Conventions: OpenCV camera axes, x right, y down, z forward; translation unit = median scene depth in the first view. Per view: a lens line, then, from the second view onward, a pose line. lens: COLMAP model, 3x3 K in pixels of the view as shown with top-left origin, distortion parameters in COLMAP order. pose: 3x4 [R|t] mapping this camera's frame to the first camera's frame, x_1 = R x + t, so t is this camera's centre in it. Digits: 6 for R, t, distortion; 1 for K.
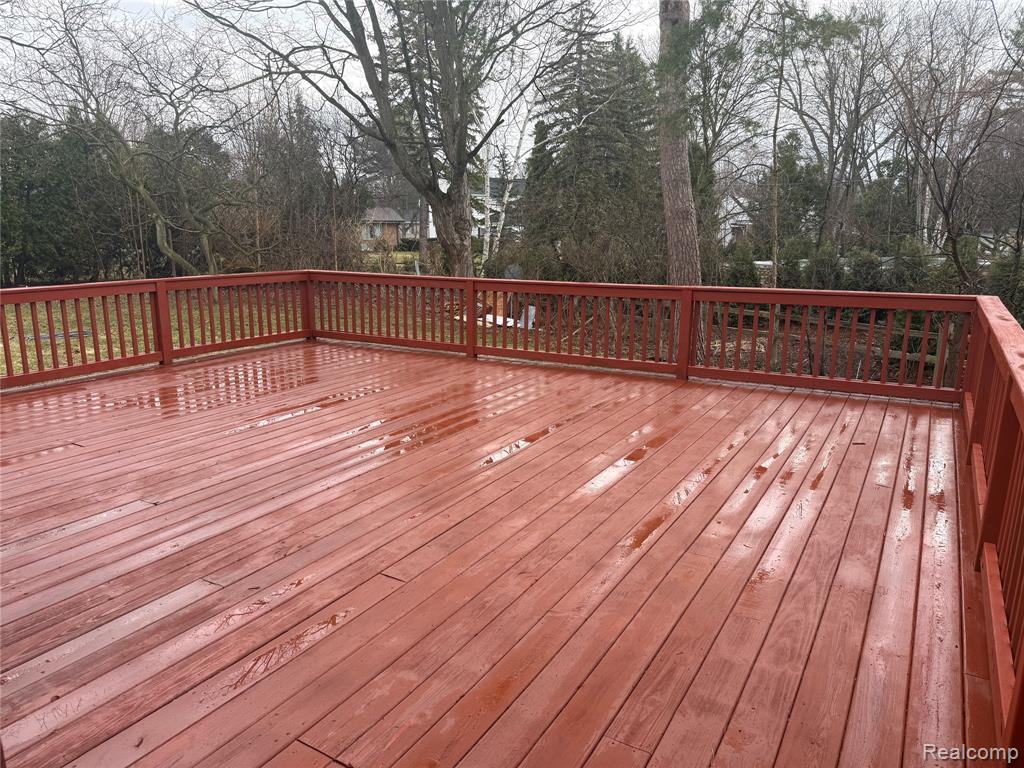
lens RADIAL K [[715.5, 0, 512.0], [0, 715.5, 384.0], [0, 0, 1]] dist [0.087066, -0.119457]
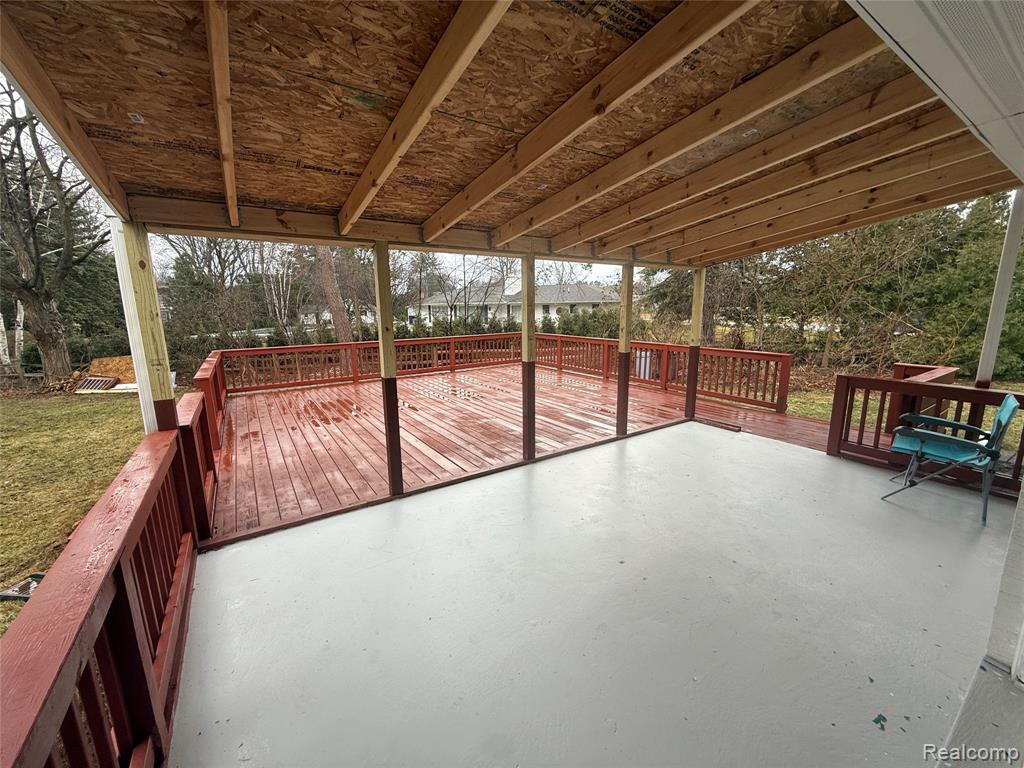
lens RADIAL K [[407.1, 0, 512.0], [0, 407.1, 384.0], [0, 0, 1]] dist [0.000306, 0.000006]
pose [[0.433301, -0.177829, 0.883531, -0.964290], [0.207880, 0.973626, 0.094014, -0.053169], [-0.876947, 0.142933, 0.458840, 0.100597]]
